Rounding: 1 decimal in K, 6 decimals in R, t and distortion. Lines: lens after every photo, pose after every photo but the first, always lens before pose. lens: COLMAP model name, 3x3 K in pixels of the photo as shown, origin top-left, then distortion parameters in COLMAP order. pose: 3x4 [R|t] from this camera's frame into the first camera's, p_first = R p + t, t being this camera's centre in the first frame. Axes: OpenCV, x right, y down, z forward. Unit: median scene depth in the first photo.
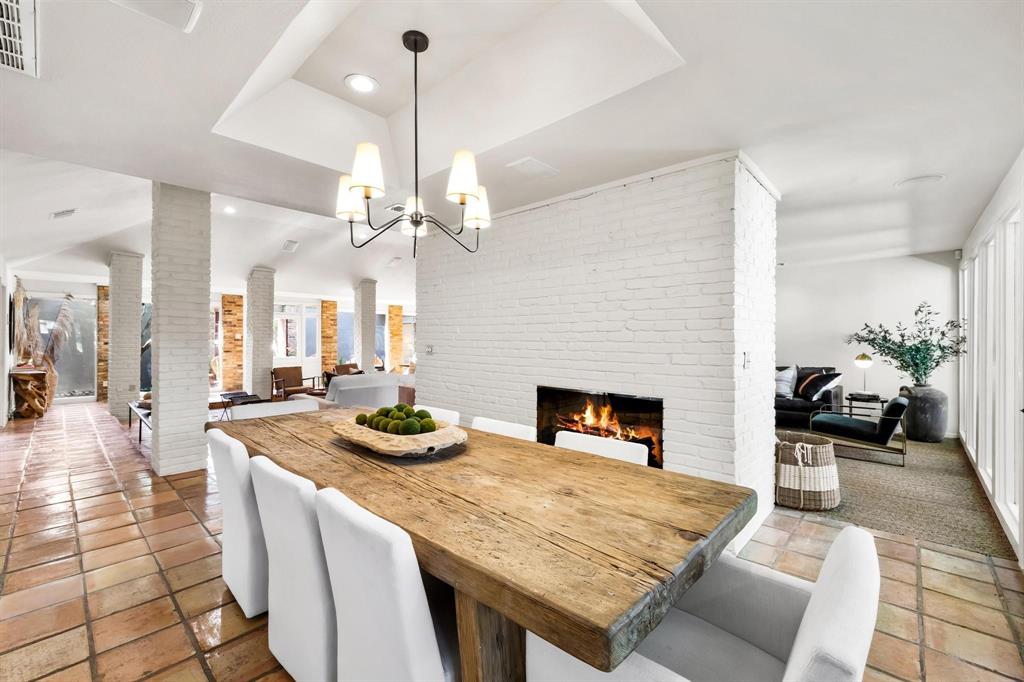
lens RADIAL K [[435.9, 0, 504.8], [0, 435.9, 340.6], [0, 0, 1]] dist [0.000891, 0.000087]
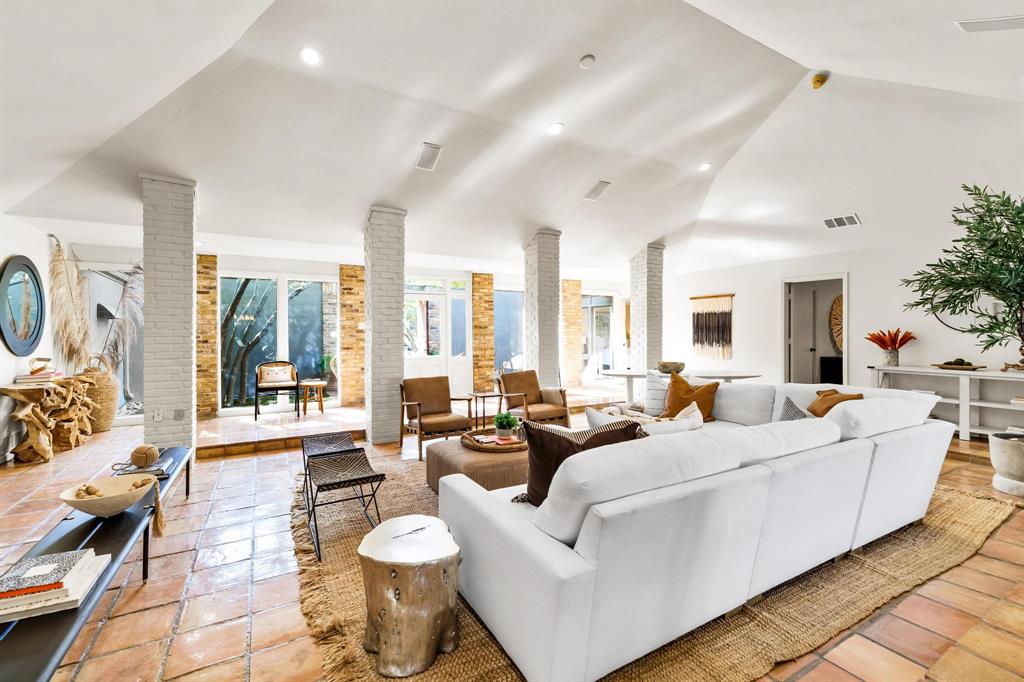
lens RADIAL K [[435.9, 0, 503.8], [0, 435.9, 335.7], [0, 0, 1]] dist [0.000891, 0.000087]
pose [[0.956017, -0.004124, -0.293283, -0.202417], [0.005866, 0.999970, 0.005062, 0.002905], [0.293253, -0.006560, 0.956012, 0.420237]]
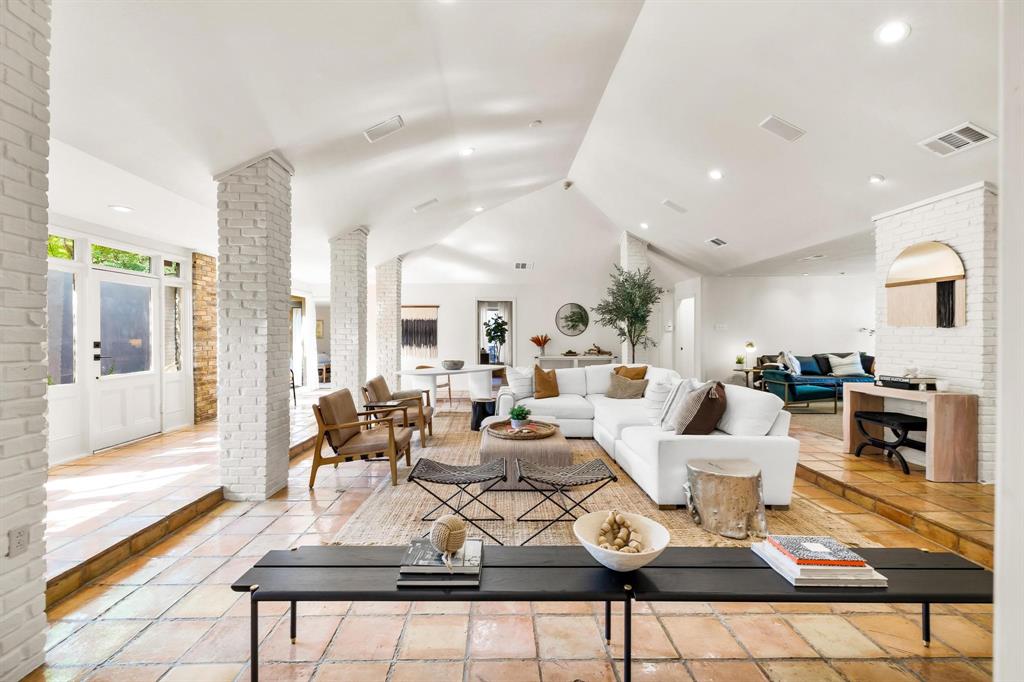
lens RADIAL K [[435.9, 0, 504.0], [0, 435.9, 339.8], [0, 0, 1]] dist [0.000891, 0.000087]
pose [[0.717373, -0.011452, 0.696595, -0.596595], [0.004928, 0.999923, 0.011363, 0.001178], [-0.696672, -0.004719, 0.717374, 0.478724]]
